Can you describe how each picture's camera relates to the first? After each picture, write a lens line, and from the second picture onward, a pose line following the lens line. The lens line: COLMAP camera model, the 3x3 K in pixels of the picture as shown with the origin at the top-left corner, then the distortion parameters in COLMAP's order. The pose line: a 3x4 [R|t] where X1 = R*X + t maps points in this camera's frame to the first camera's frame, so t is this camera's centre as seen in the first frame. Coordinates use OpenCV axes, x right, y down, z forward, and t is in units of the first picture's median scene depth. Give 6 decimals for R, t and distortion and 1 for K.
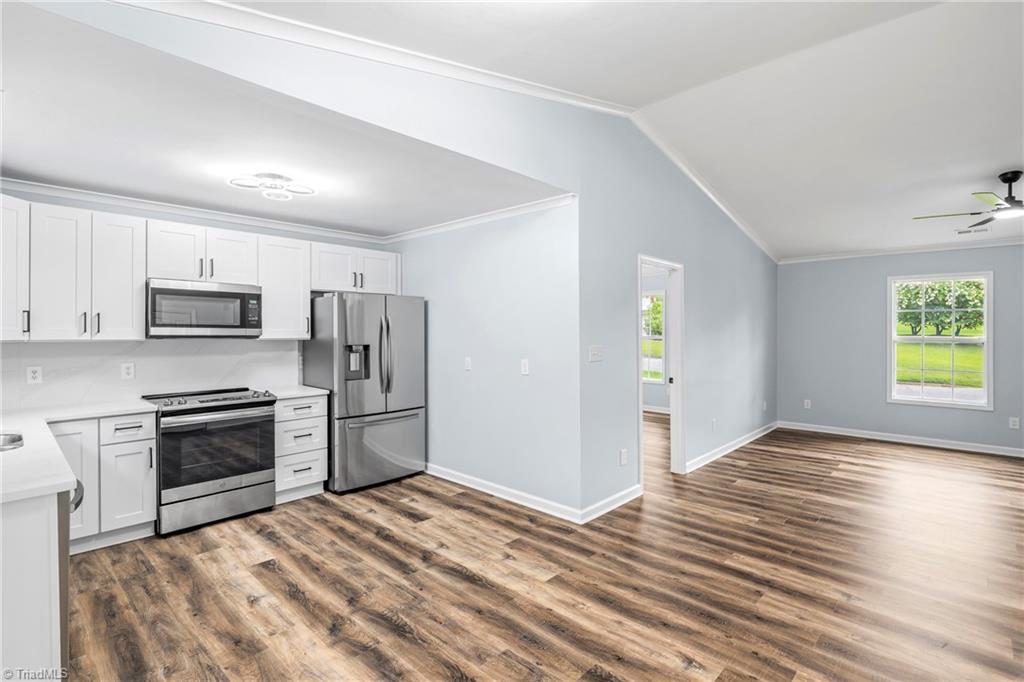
lens RADIAL K [[480.7, 0, 513.2], [0, 480.7, 333.6], [0, 0, 1]] dist [0.001682, -0.000043]
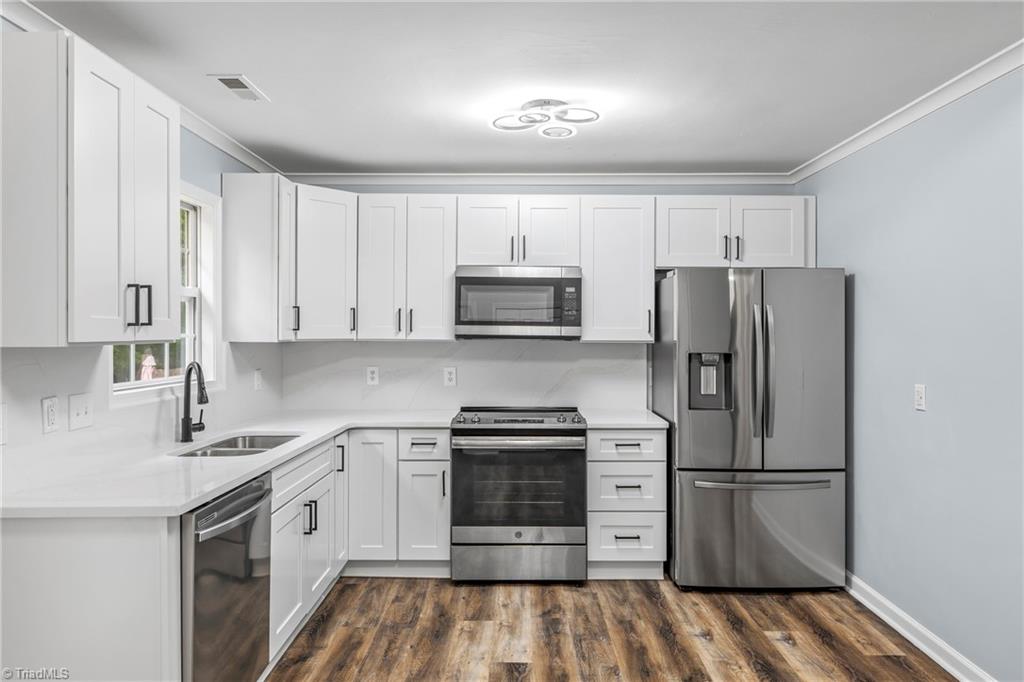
lens RADIAL K [[668.2, 0, 515.2], [0, 668.2, 331.0], [0, 0, 1]] dist [0.001193, -0.000470]
pose [[0.678680, 0.004876, -0.734418, 0.150823], [-0.006012, 0.999981, 0.001084, -0.004973], [0.734409, 0.003680, 0.678697, 0.273452]]
